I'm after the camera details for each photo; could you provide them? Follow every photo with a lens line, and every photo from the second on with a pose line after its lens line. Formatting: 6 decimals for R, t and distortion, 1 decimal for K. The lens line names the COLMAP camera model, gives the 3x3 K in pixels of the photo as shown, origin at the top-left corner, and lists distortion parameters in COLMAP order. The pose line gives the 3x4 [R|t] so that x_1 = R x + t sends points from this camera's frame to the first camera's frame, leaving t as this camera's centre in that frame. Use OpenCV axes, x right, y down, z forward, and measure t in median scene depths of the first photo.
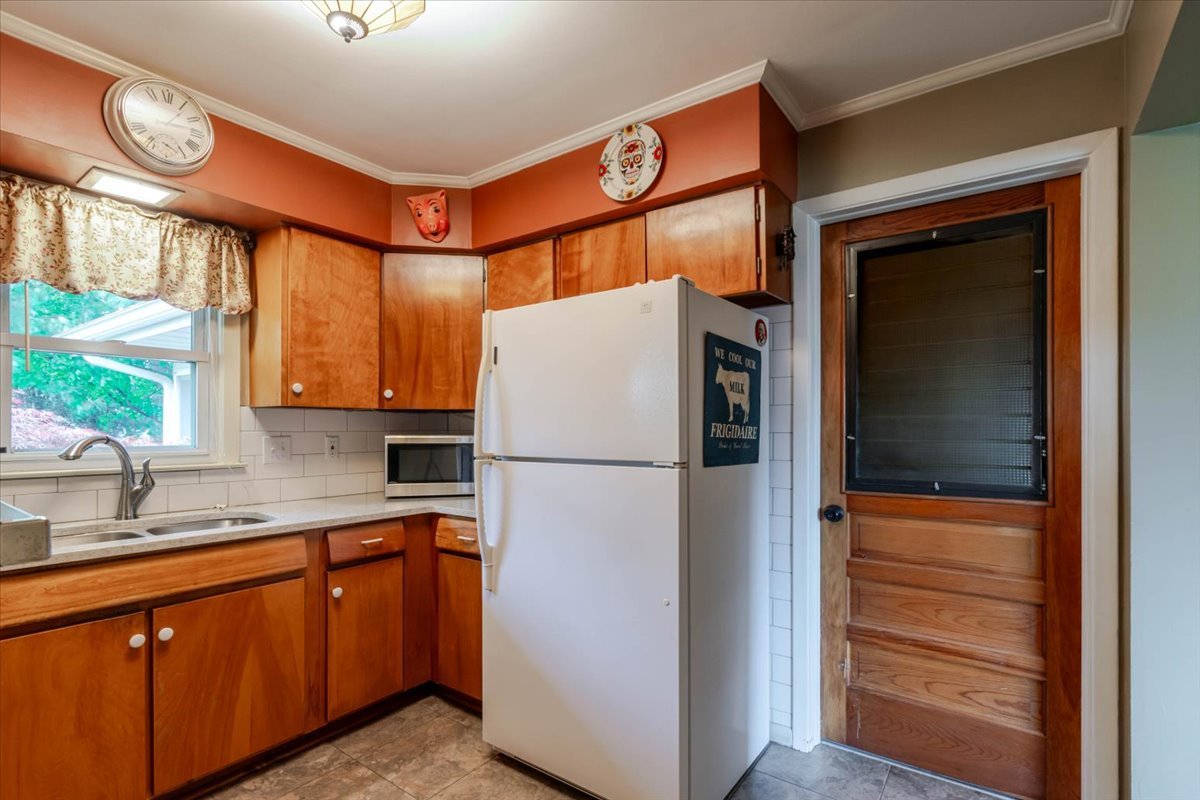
lens RADIAL K [[581.9, 0, 599.7], [0, 581.9, 426.3], [0, 0, 1]] dist [-0.000064, 0.004034]
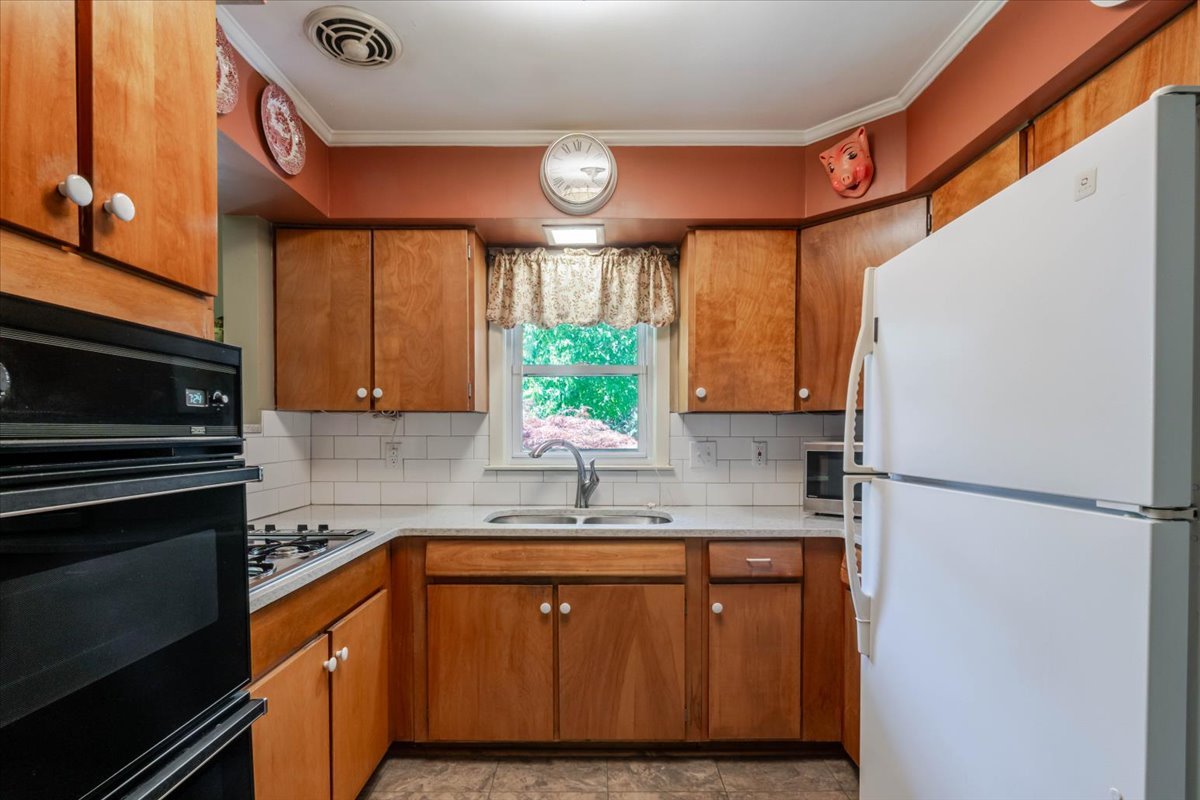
lens RADIAL K [[581.9, 0, 600.5], [0, 581.9, 447.7], [0, 0, 1]] dist [-0.000064, 0.004034]
pose [[0.588950, 0.018400, -0.807960, 0.193311], [0.003937, 0.999664, 0.025636, 0.001912], [0.808160, -0.018279, 0.588680, 0.298738]]
